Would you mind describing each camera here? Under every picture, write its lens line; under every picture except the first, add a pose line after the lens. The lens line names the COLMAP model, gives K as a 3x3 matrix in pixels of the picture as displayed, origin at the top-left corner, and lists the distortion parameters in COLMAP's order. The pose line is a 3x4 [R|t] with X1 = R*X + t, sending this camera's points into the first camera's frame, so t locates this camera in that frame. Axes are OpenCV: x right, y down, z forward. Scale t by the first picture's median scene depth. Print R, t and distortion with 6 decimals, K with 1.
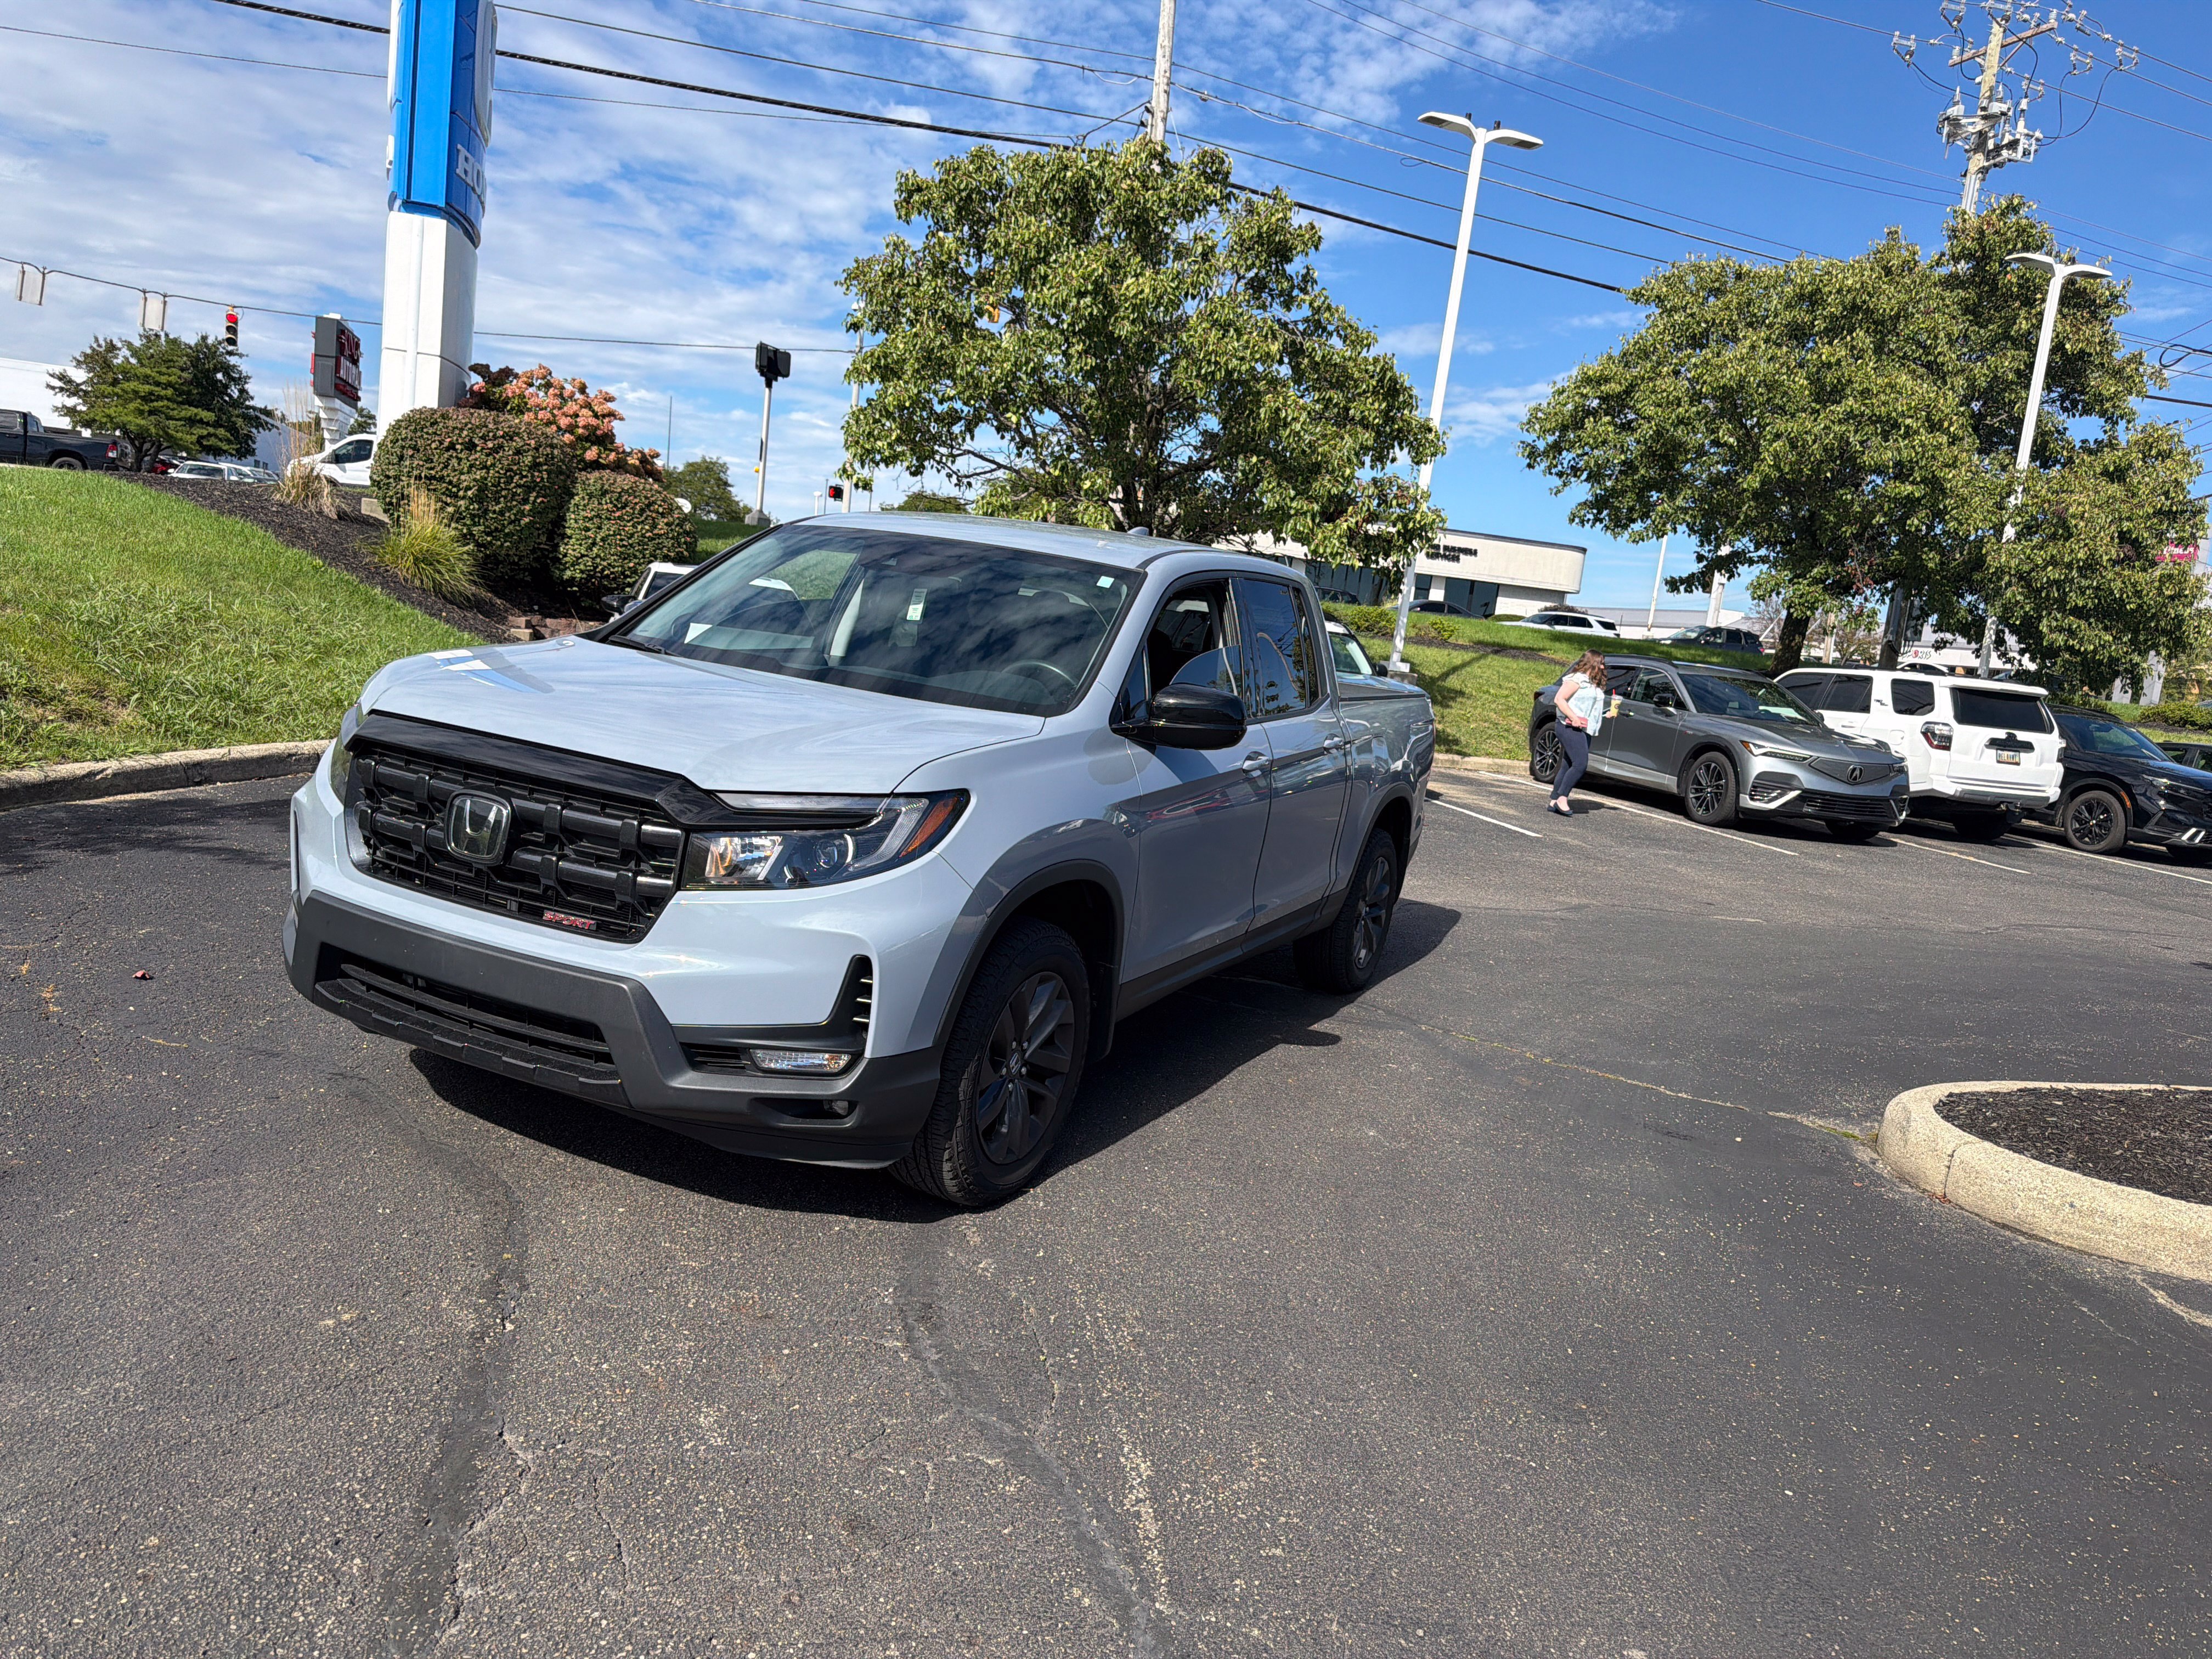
lens RADIAL K [[1562.8, 0, 1106.0], [0, 1562.8, 829.5], [0, 0, 1]] dist [0.051314, -0.065028]
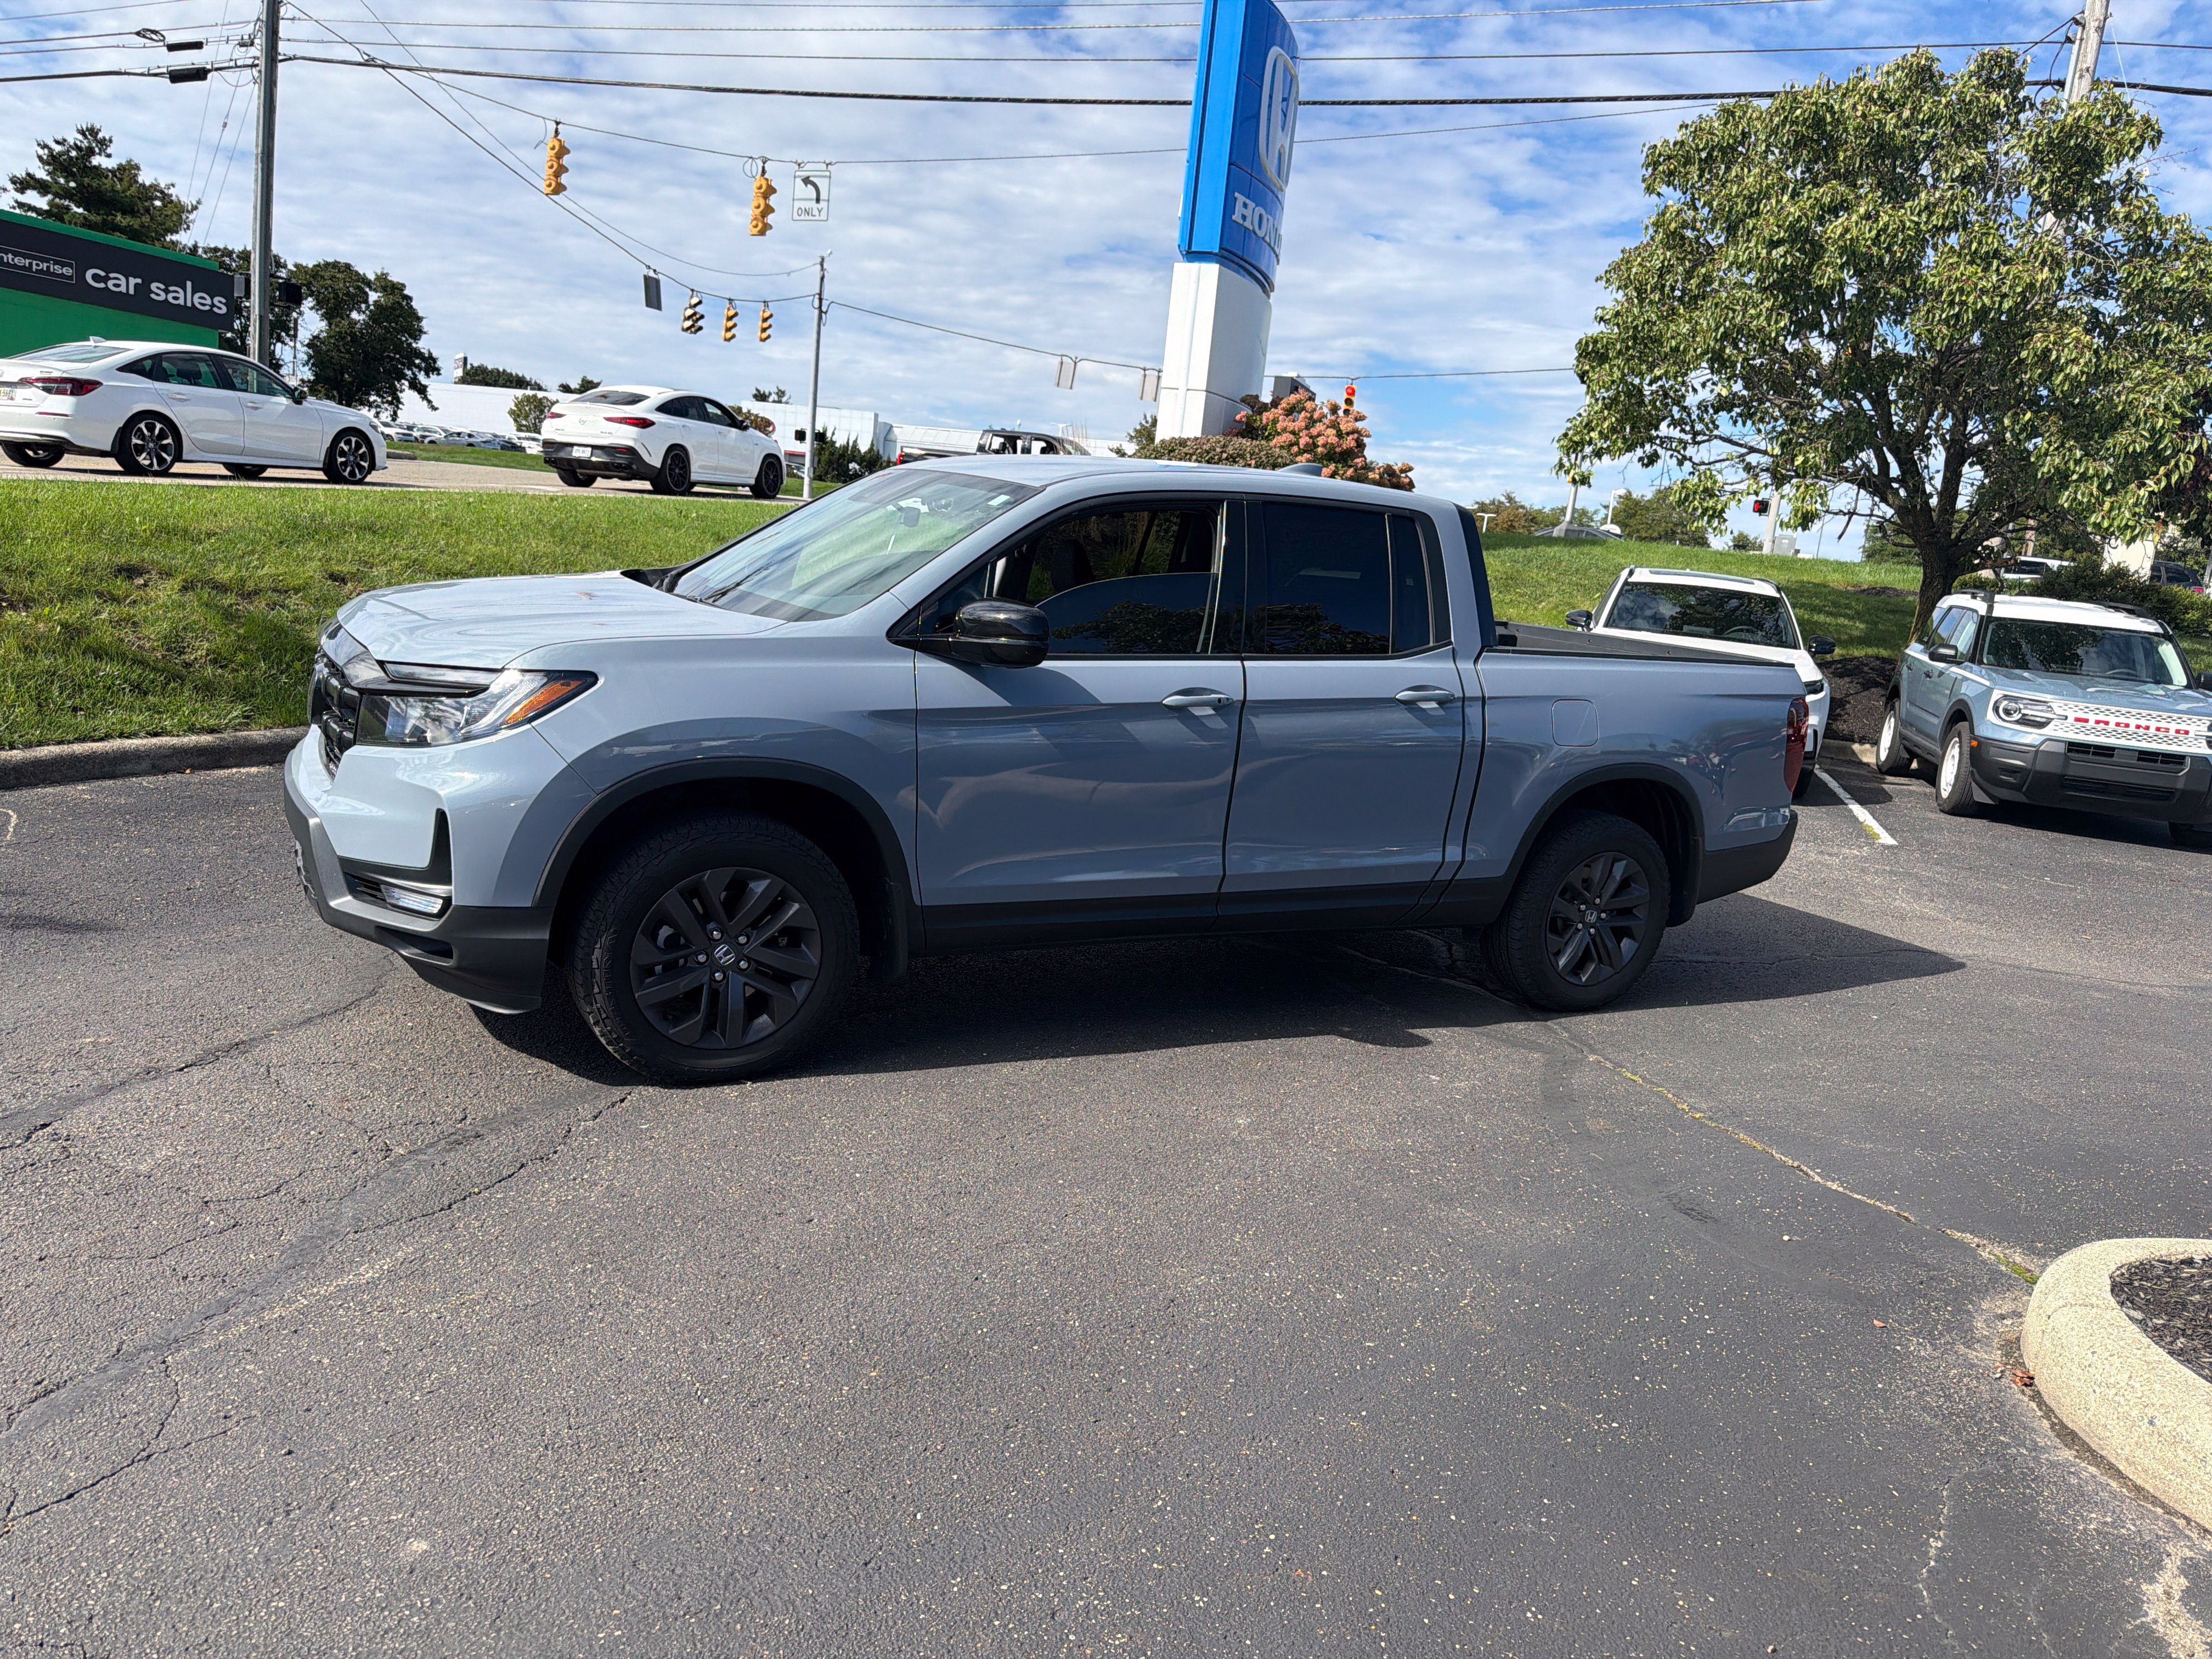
lens RADIAL K [[1579.4, 0, 1112.0], [0, 1579.4, 837.4], [0, 0, 1]] dist [0.018630, -0.019621]
pose [[0.818133, 0.072143, -0.570486, 0.176072], [-0.083007, 0.996524, 0.006979, 0.010402], [0.569007, 0.041645, 0.821278, 0.067631]]
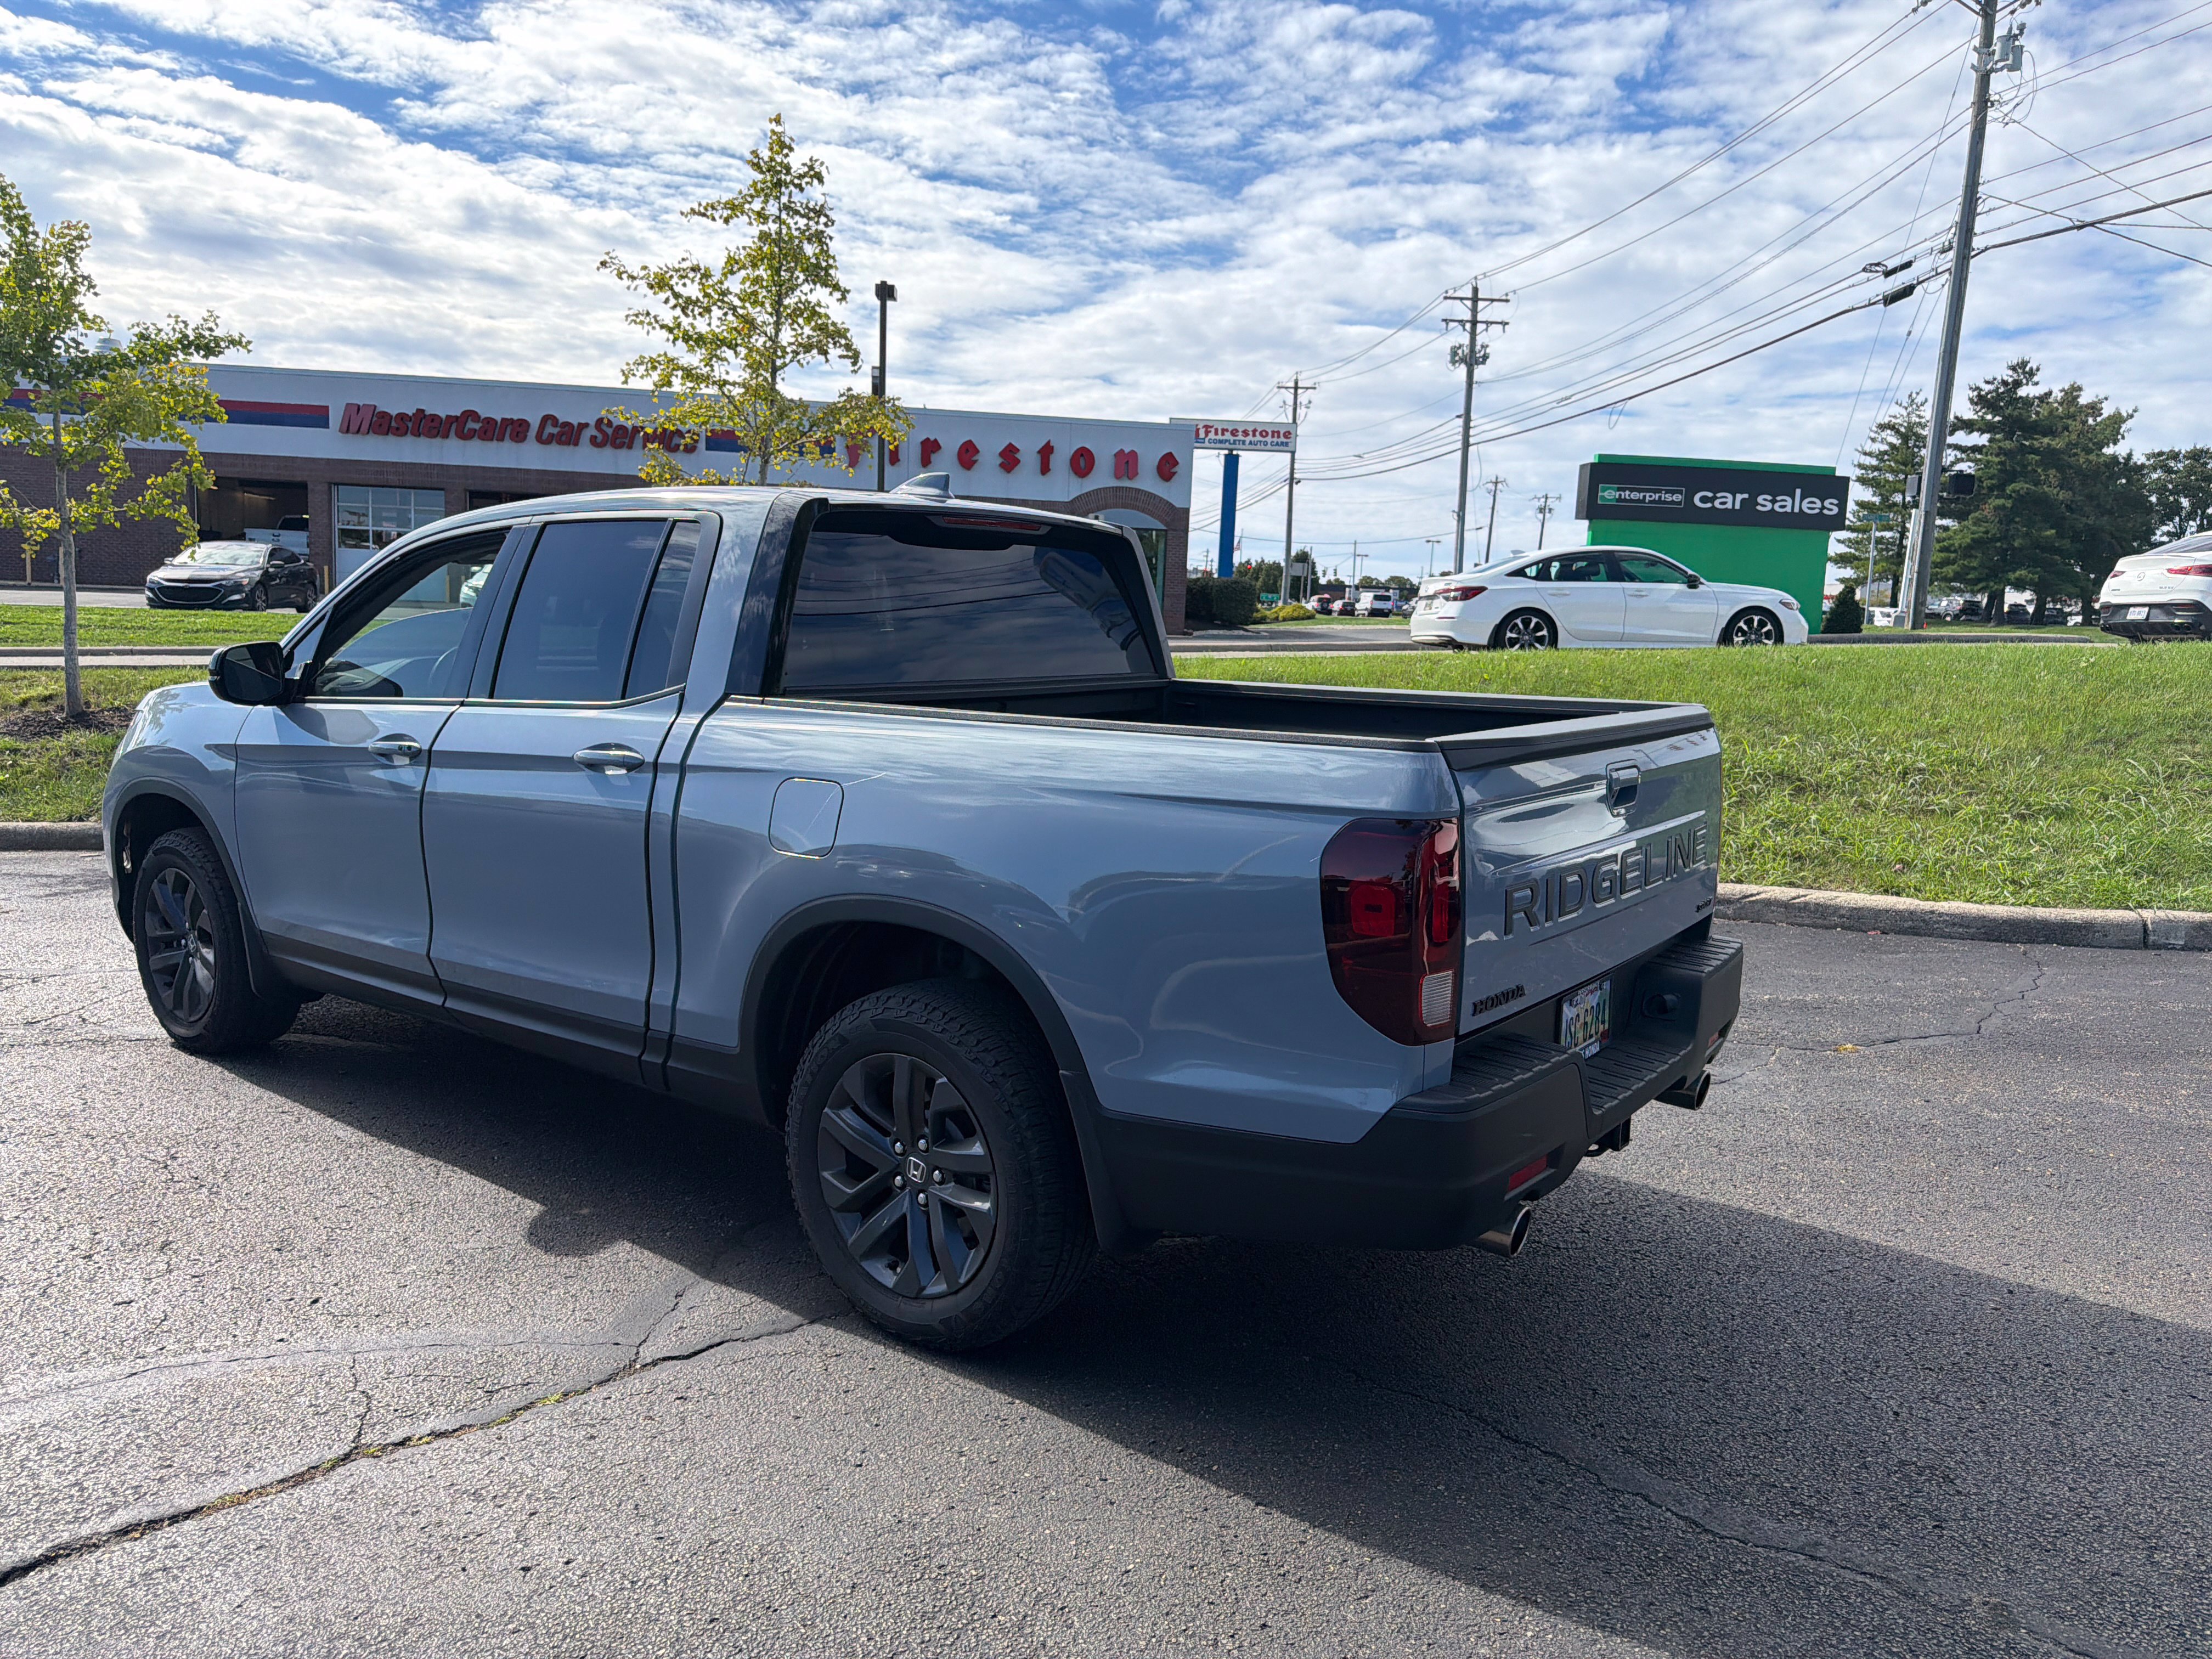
lens RADIAL K [[1585.1, 0, 1086.8], [0, 1585.1, 827.1], [0, 0, 1]] dist [0.010828, -0.010751]
pose [[-0.212549, 0.003341, -0.977145, 0.252995], [-0.193263, 0.980097, 0.045390, -0.033177], [0.957848, 0.198494, -0.207673, 0.463511]]
